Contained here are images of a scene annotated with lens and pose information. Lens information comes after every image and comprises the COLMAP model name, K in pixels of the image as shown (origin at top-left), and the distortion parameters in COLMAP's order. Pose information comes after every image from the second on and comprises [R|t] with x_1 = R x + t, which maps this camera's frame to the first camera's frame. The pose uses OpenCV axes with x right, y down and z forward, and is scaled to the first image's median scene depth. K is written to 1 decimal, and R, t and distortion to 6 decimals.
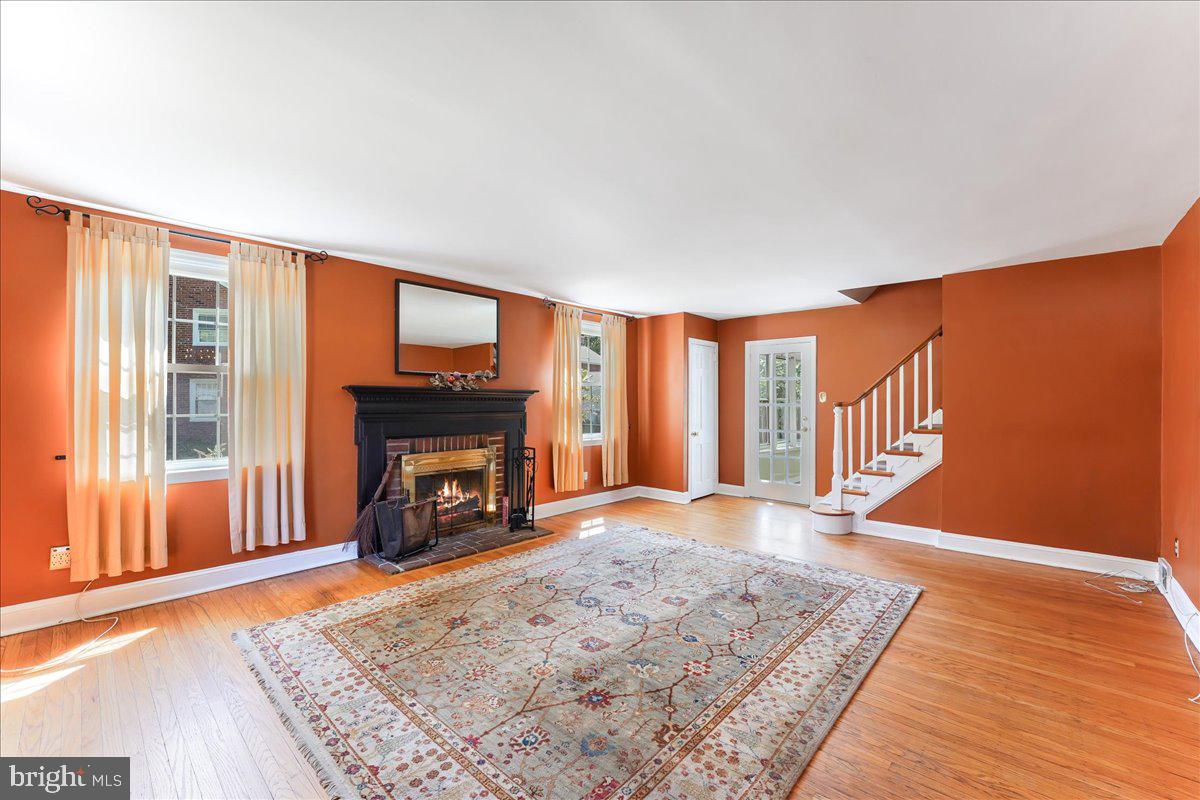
lens RADIAL K [[490.4, 0, 594.6], [0, 490.4, 400.5], [0, 0, 1]] dist [-0.008852, 0.000038]
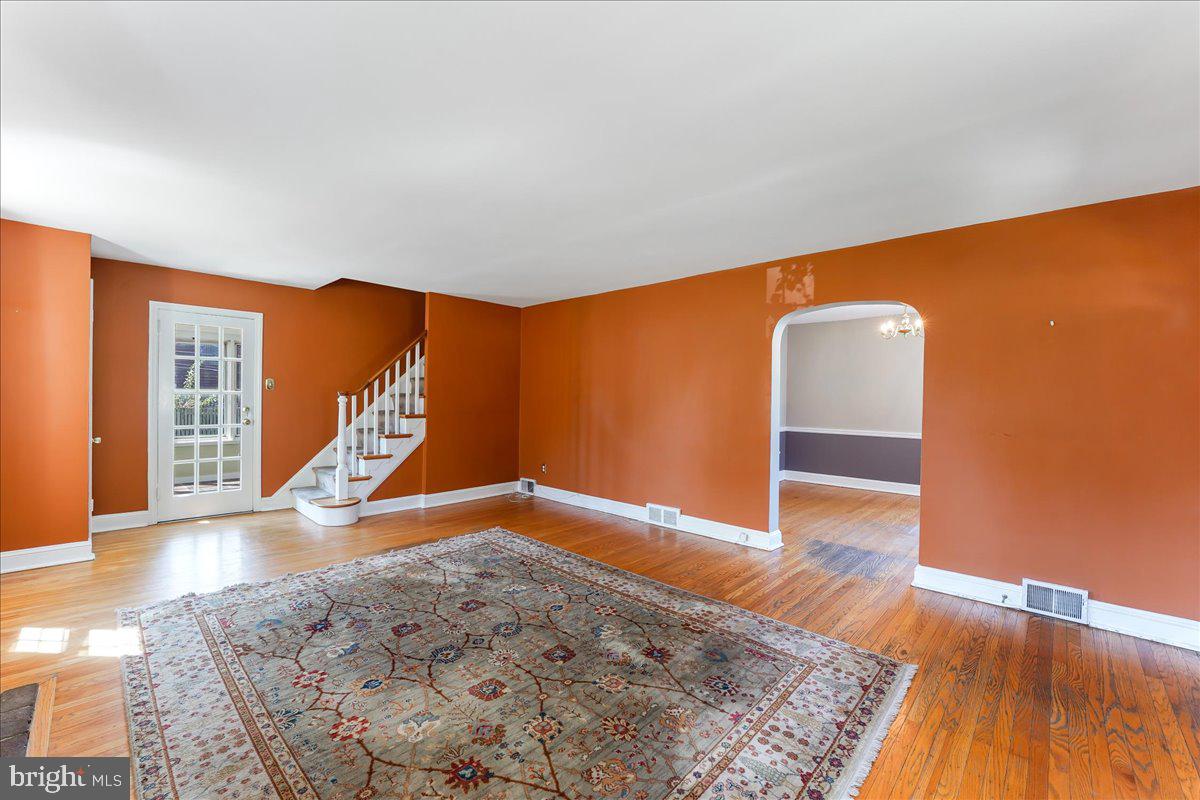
lens RADIAL K [[490.4, 0, 590.4], [0, 490.4, 401.8], [0, 0, 1]] dist [-0.008852, 0.000038]
pose [[0.017214, -0.011988, 0.999780, -0.769177], [-0.020741, 0.999709, 0.012344, 0.003406], [-0.999637, -0.020949, 0.016961, 0.773028]]
